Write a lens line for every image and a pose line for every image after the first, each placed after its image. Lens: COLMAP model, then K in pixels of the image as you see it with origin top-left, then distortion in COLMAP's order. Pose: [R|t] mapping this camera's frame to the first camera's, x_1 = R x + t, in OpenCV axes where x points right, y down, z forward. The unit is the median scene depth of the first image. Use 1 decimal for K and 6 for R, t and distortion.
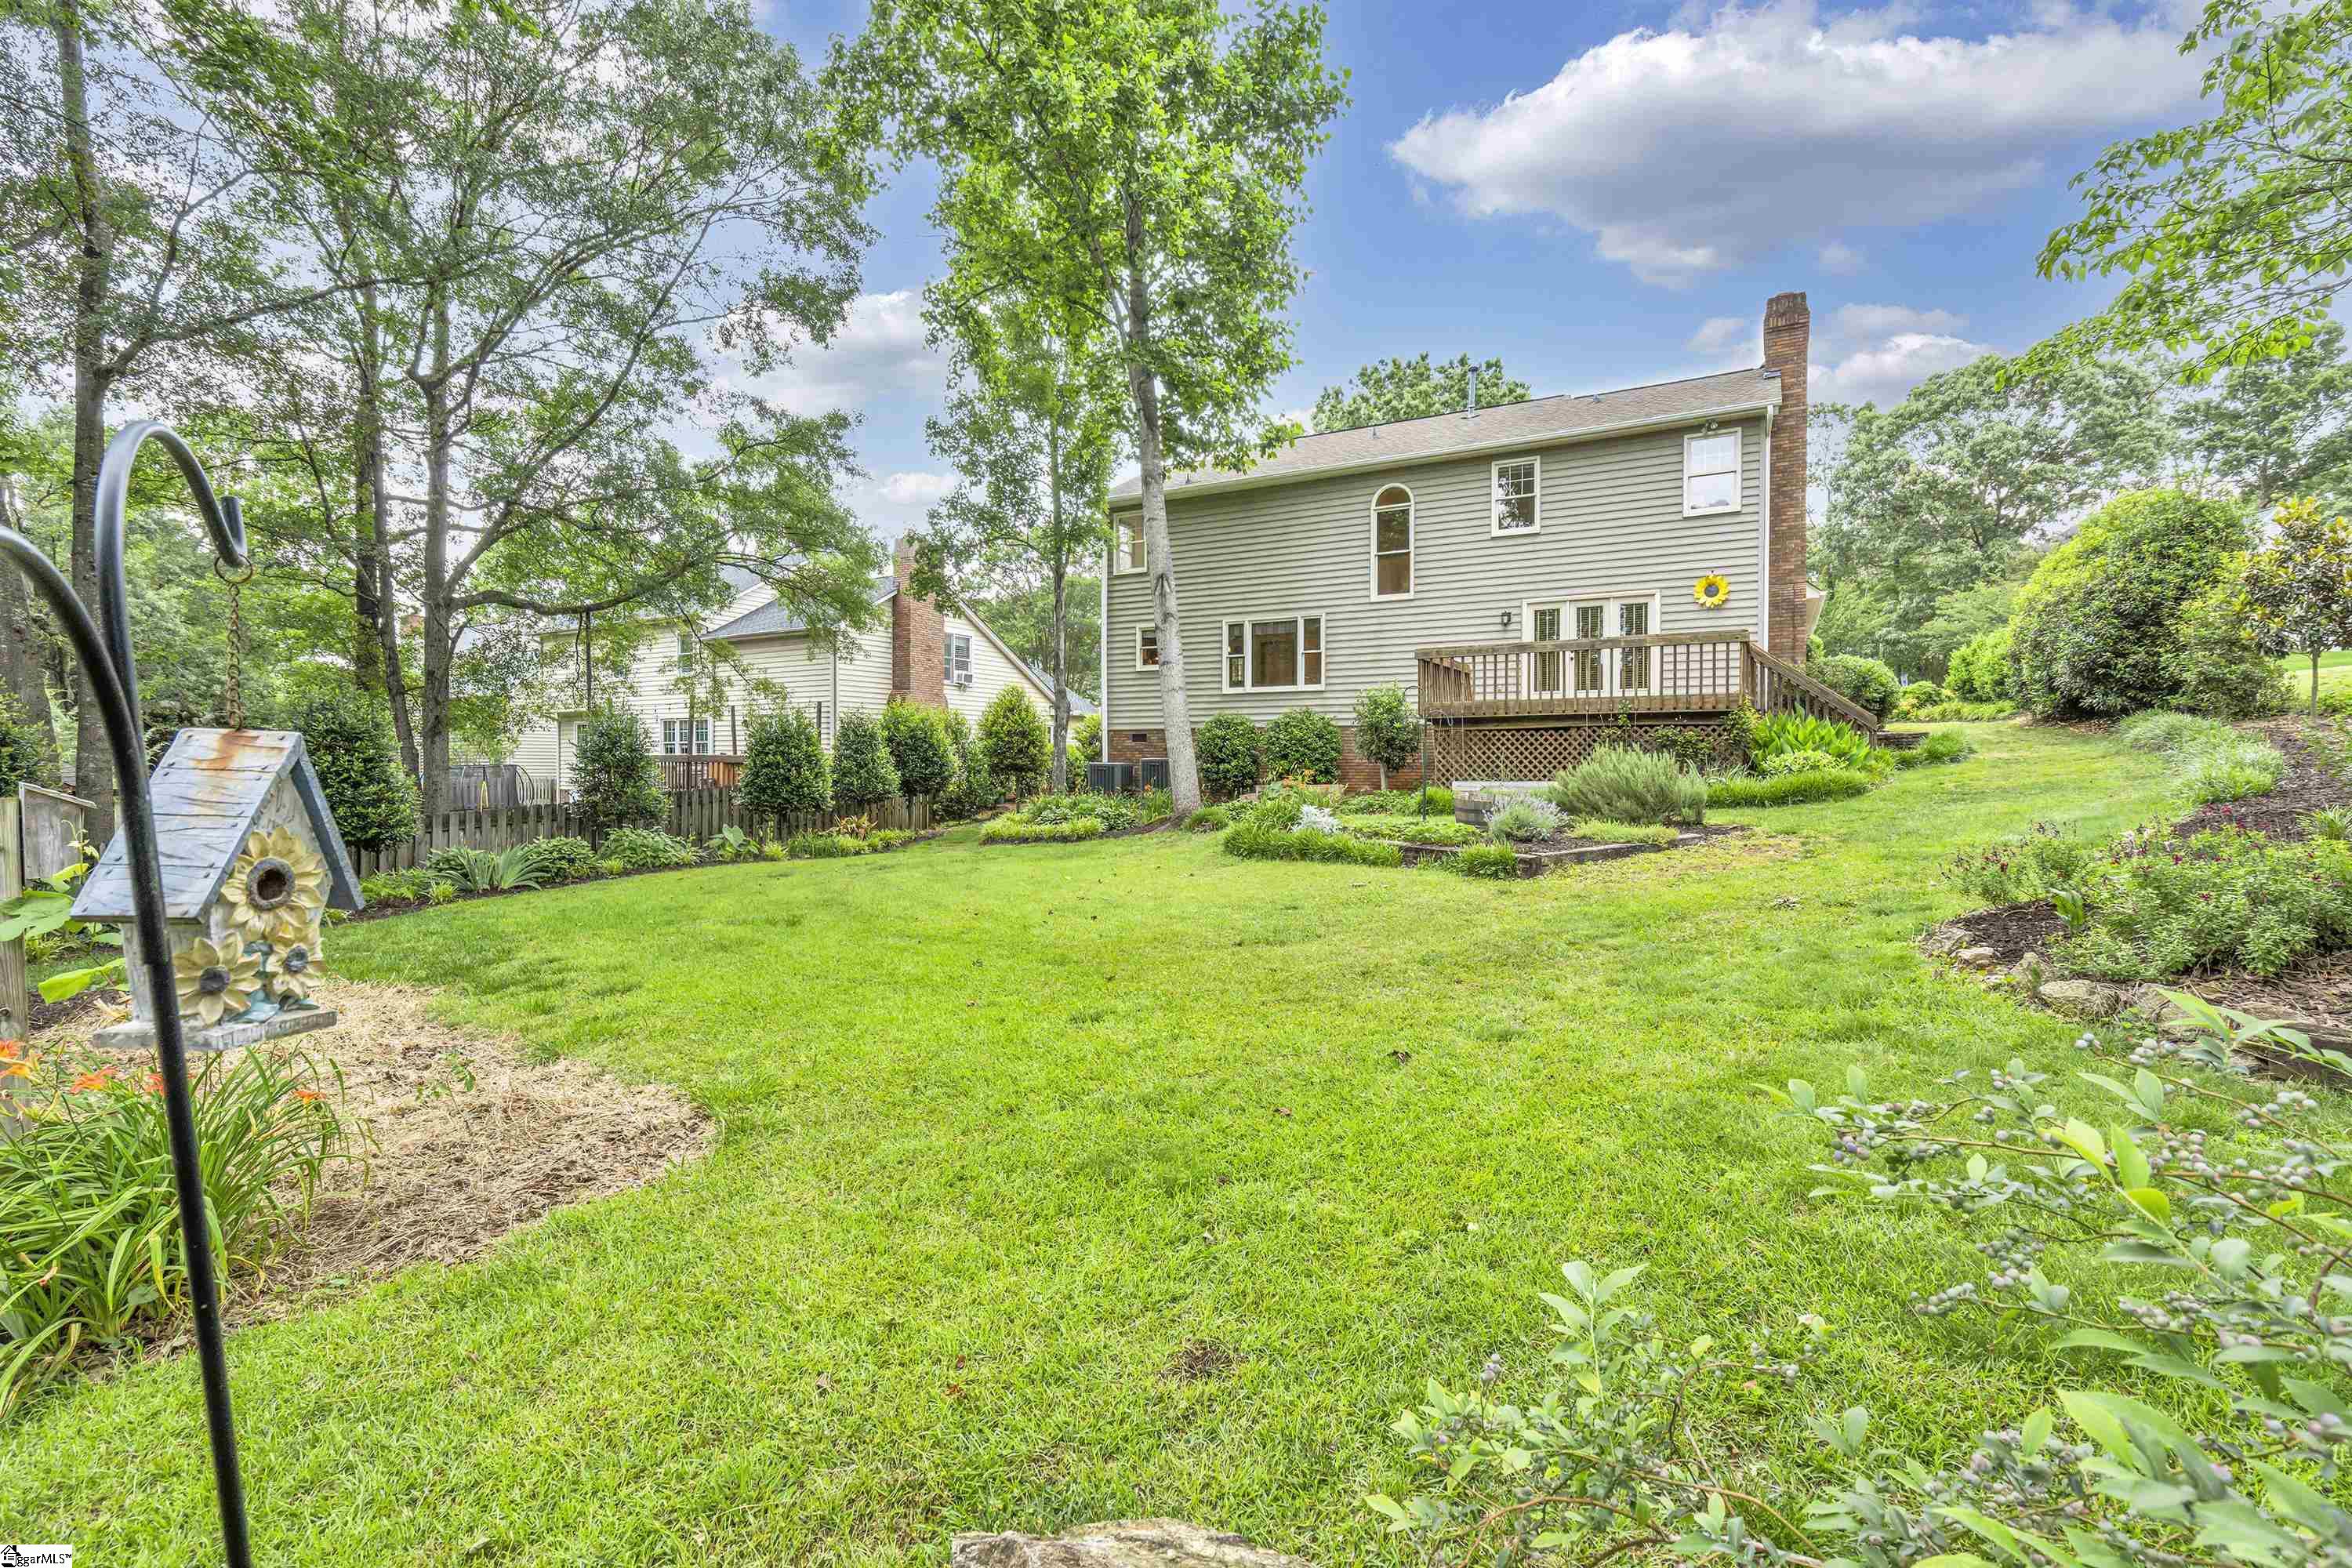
lens RADIAL K [[1040.1, 0, 1175.4], [0, 1040.1, 780.7], [0, 0, 1]] dist [-0.008031, 0.000481]
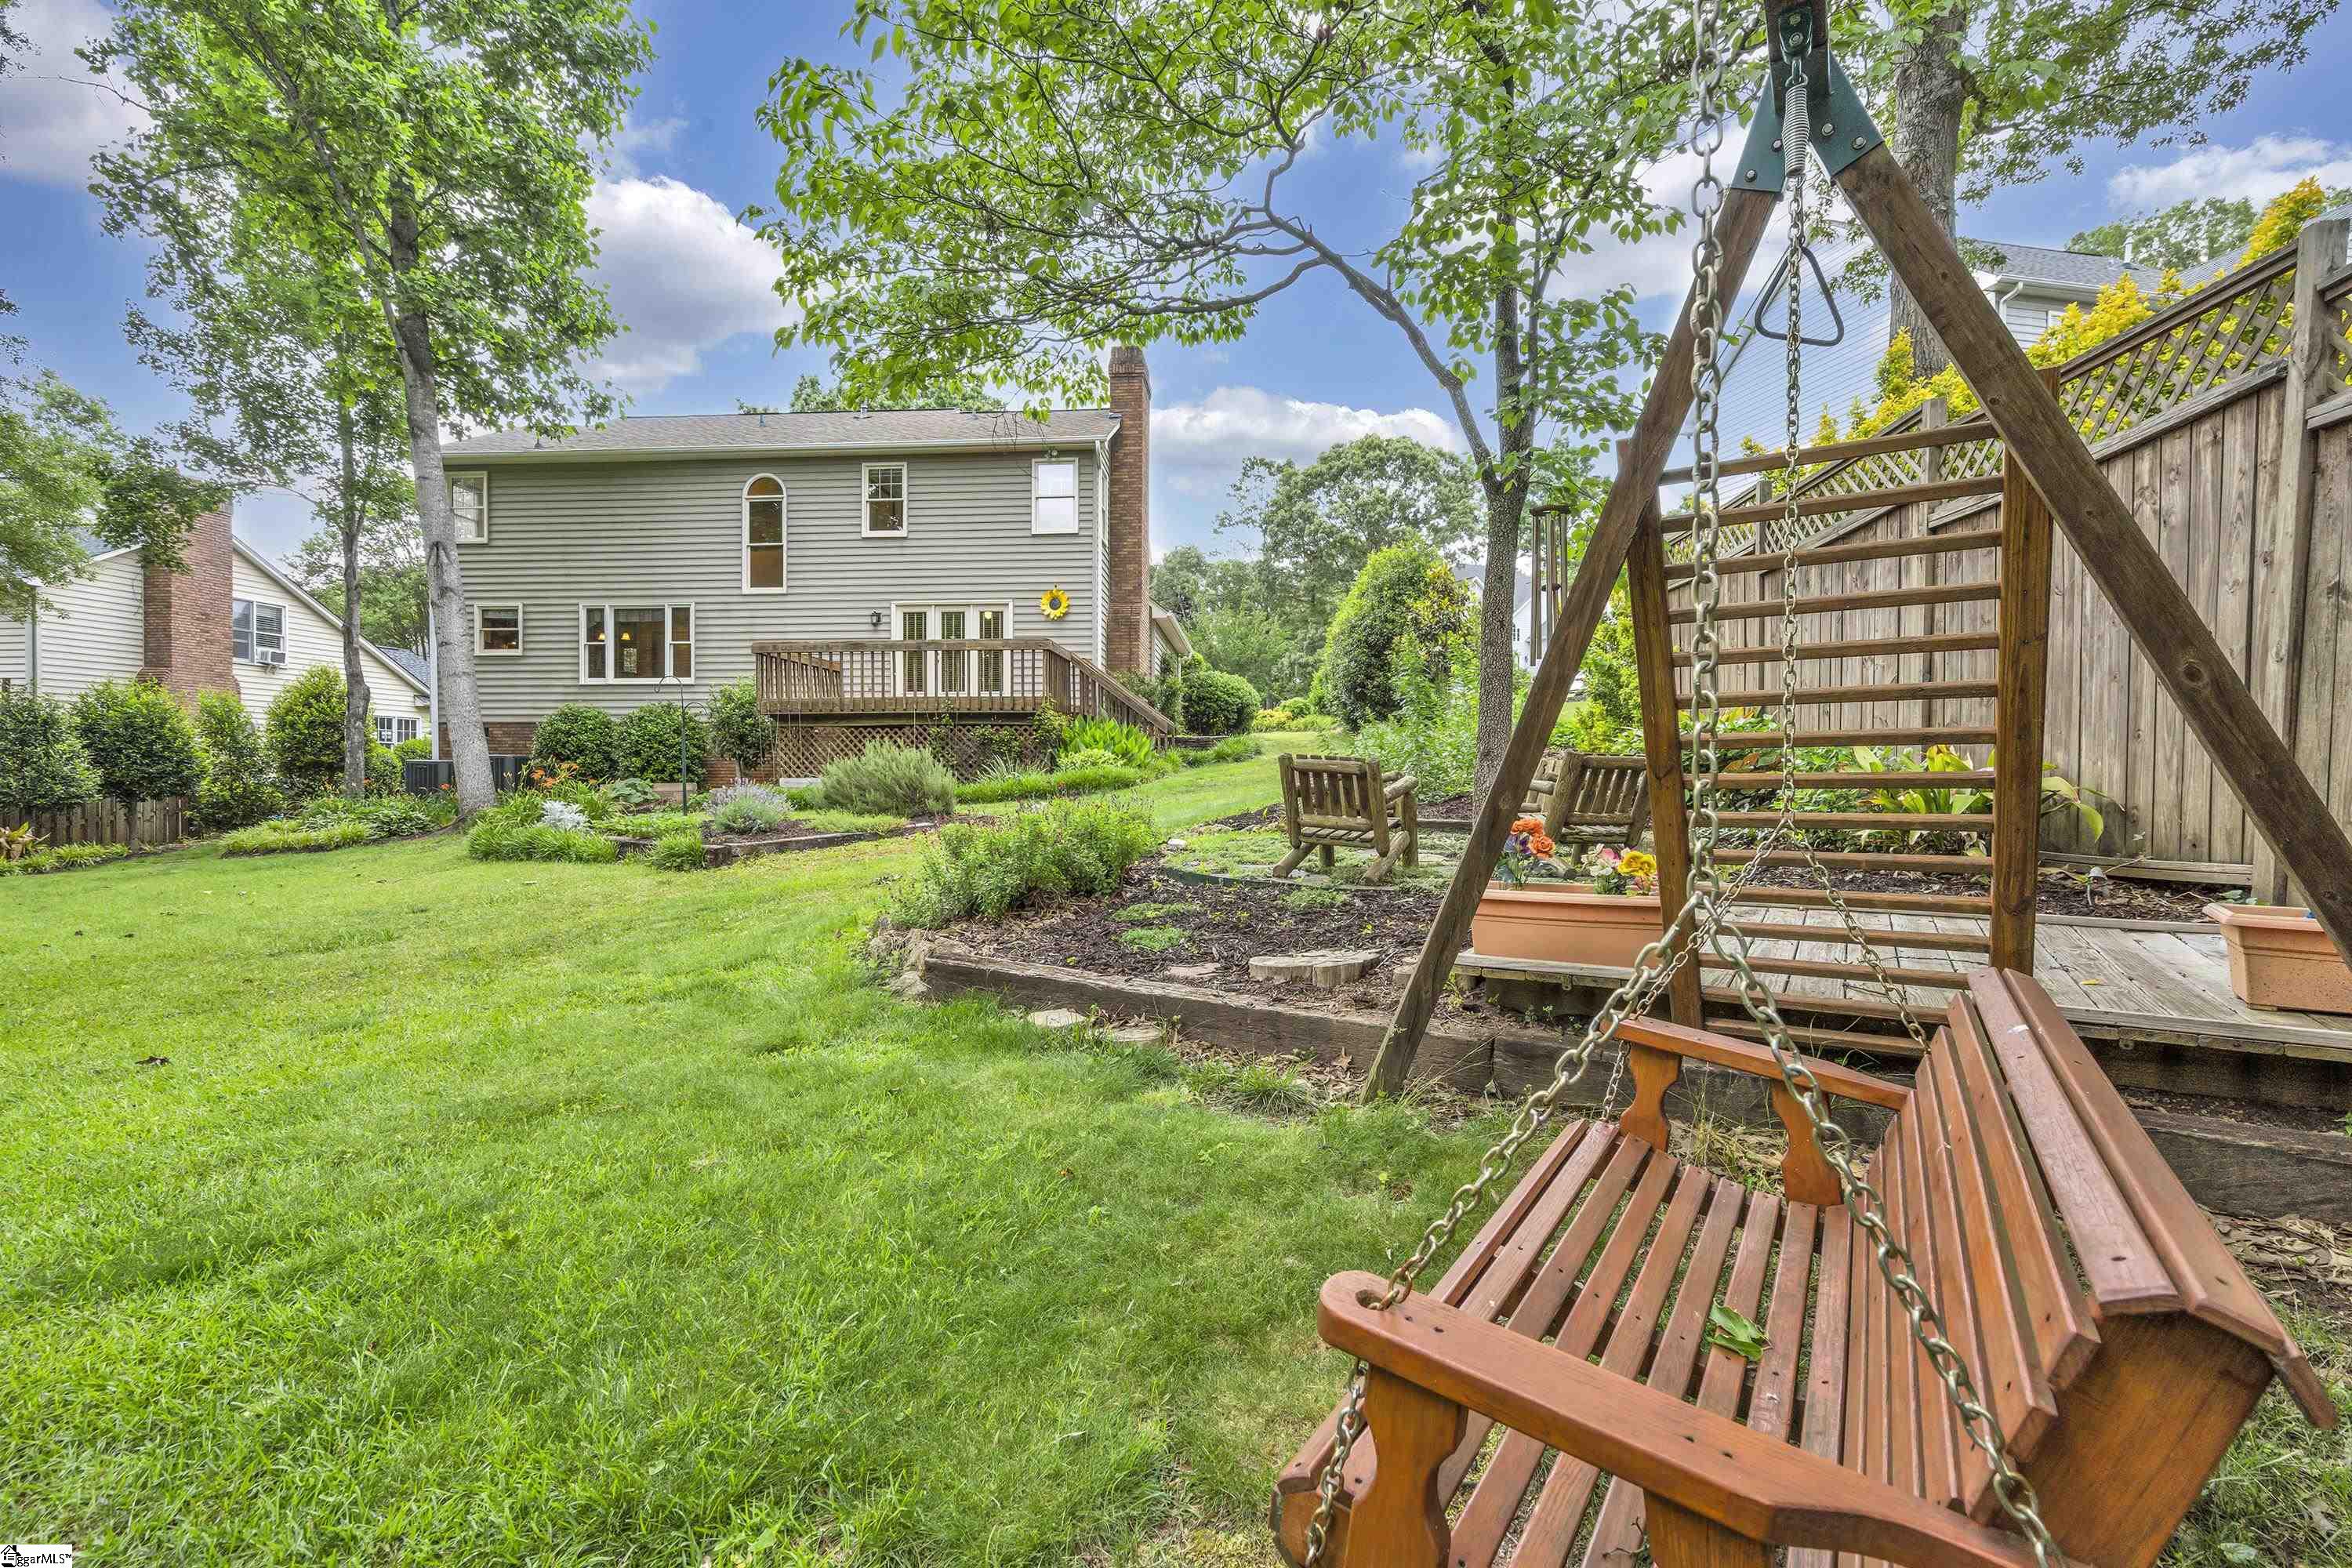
lens RADIAL K [[1040.1, 0, 1173.7], [0, 1040.1, 781.8], [0, 0, 1]] dist [-0.008031, 0.000481]
pose [[0.907920, -0.003282, 0.419130, 0.158440], [0.004937, 0.999984, -0.002864, 0.007505], [-0.419113, 0.004669, 0.907922, -0.043151]]
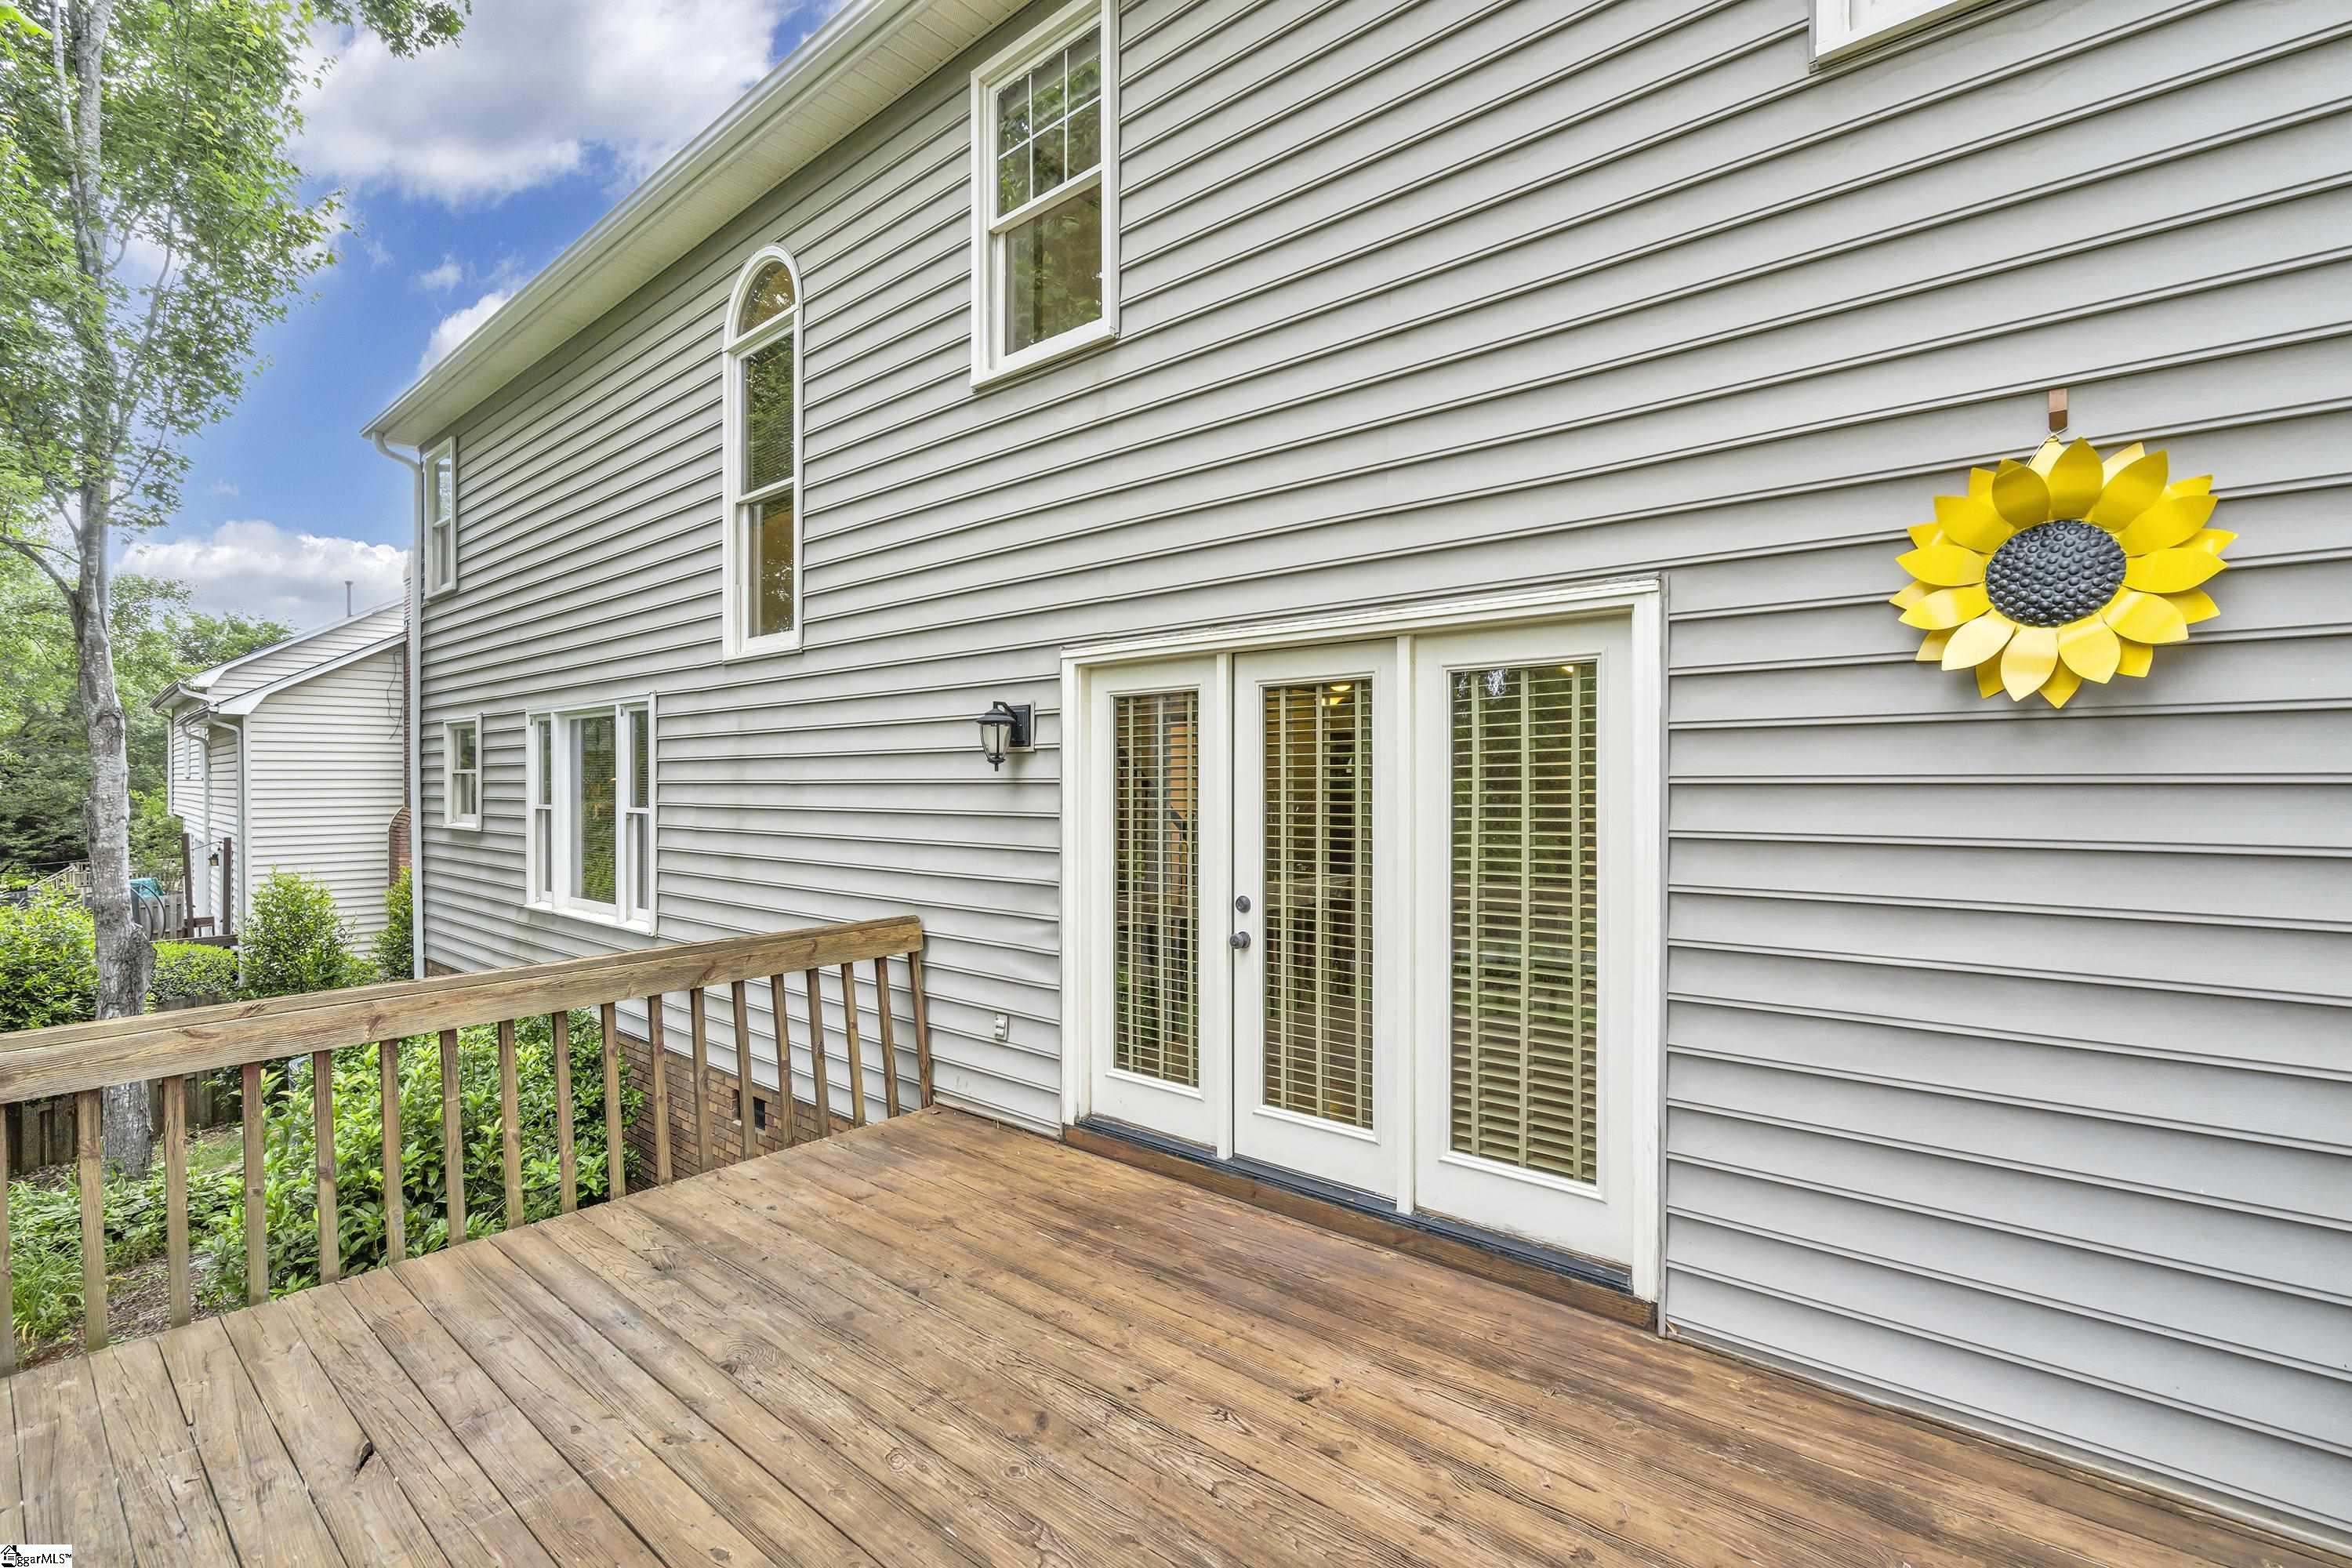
lens RADIAL K [[1040.1, 0, 1179.4], [0, 1040.1, 791.2], [0, 0, 1]] dist [-0.008031, 0.000481]
pose [[0.980041, 0.001157, -0.198793, 0.406353], [-0.002811, 0.999964, -0.008040, -0.143990], [0.198777, 0.008438, 0.980008, 0.794544]]
